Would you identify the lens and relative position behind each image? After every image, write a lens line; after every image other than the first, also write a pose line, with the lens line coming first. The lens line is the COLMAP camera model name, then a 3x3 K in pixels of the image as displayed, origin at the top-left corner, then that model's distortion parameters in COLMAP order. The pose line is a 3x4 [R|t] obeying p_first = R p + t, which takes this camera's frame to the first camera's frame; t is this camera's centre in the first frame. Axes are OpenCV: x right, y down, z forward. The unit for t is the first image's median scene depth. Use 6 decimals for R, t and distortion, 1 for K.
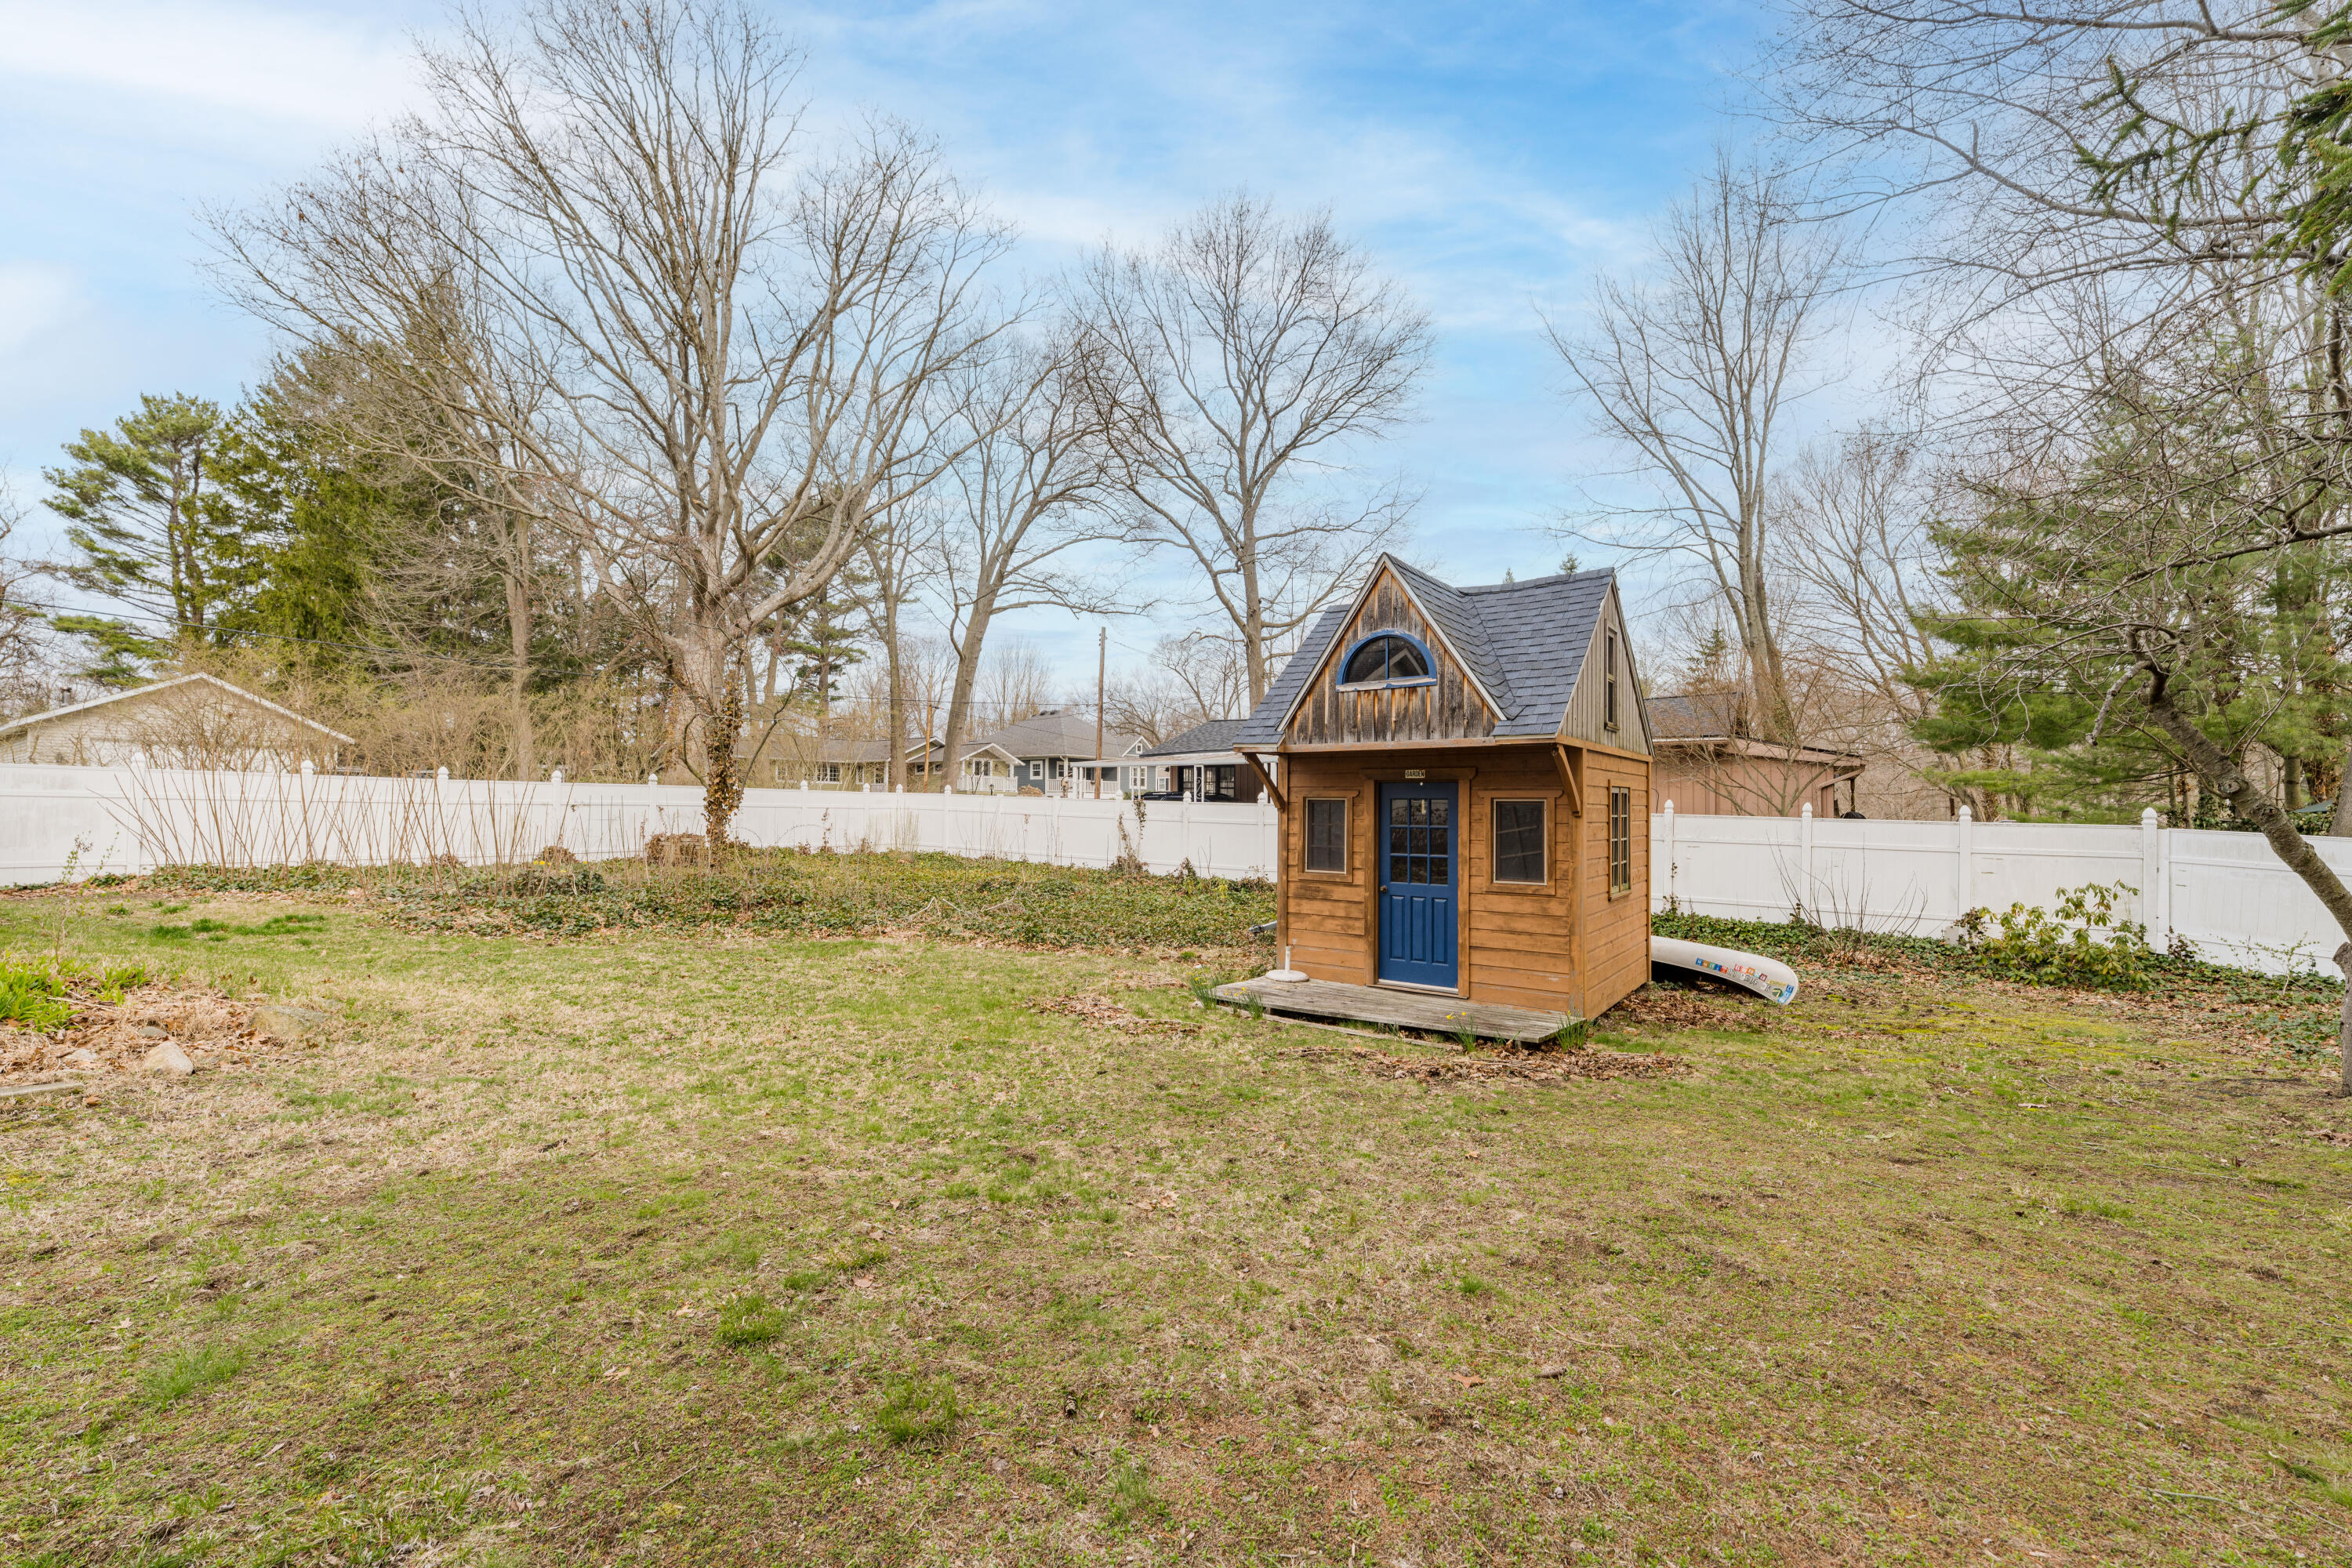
lens RADIAL K [[950.1, 0, 1176.2], [0, 950.1, 779.6], [0, 0, 1]] dist [-0.000870, 0.000084]
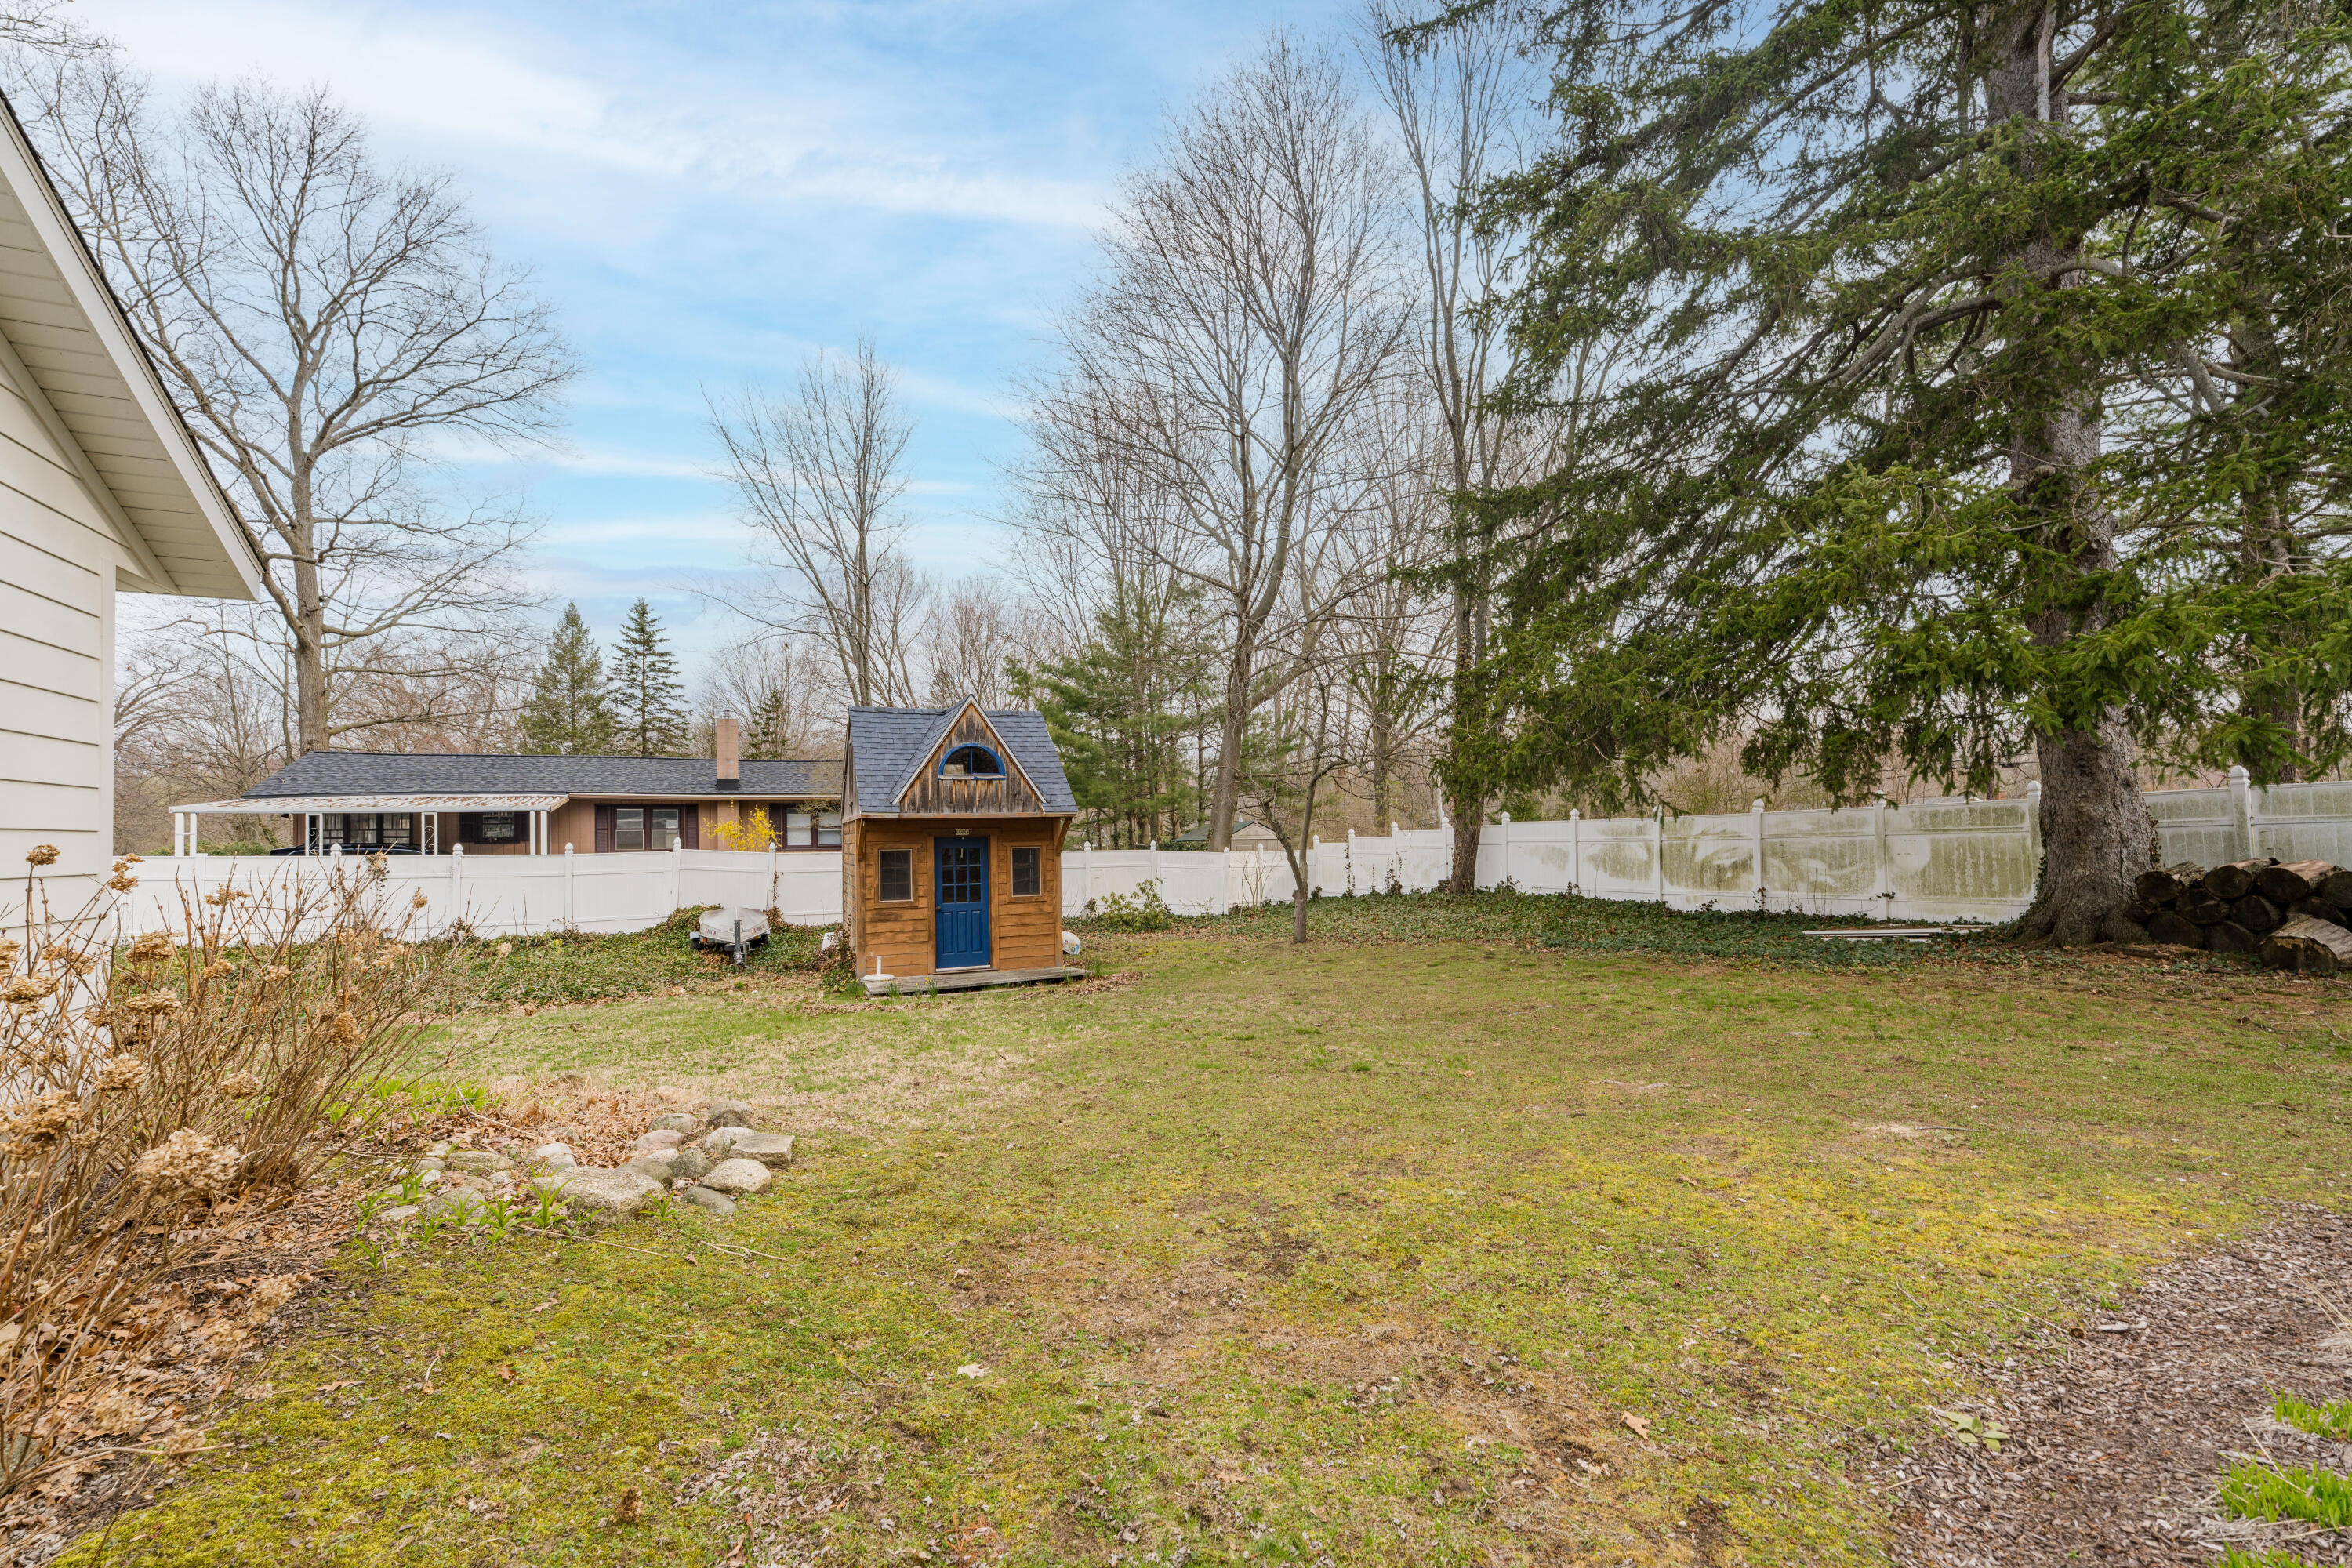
lens RADIAL K [[950.1, 0, 1175.9], [0, 950.1, 794.9], [0, 0, 1]] dist [-0.000870, 0.000084]
pose [[0.518365, 0.016035, 0.855009, -0.918625], [-0.000448, 0.999829, -0.018480, -0.039199], [-0.855159, 0.009197, 0.518284, -0.109477]]
